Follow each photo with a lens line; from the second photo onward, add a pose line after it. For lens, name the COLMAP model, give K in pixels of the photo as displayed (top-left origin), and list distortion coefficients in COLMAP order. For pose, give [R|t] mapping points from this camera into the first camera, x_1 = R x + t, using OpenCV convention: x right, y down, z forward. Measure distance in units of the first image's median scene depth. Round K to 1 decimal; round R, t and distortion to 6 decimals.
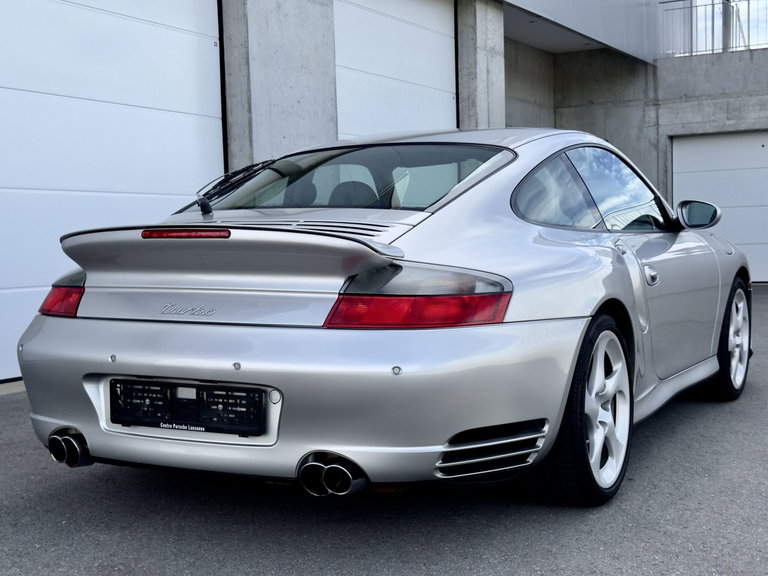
lens RADIAL K [[1132.1, 0, 402.0], [0, 1132.1, 310.2], [0, 0, 1]] dist [0.137439, 0.000000]
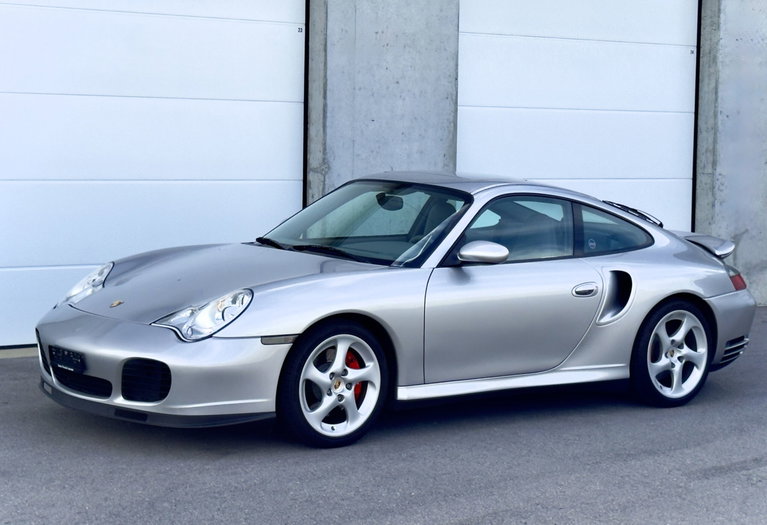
lens RADIAL K [[1688.3, 0, 382.2], [0, 1688.3, 257.9], [0, 0, 1]] dist [0.159805, 0.000000]
pose [[0.901514, 0.076229, -0.425983, 0.385436], [-0.071770, 0.997068, 0.026536, -0.053869], [0.426757, 0.006650, 0.904342, -0.220449]]
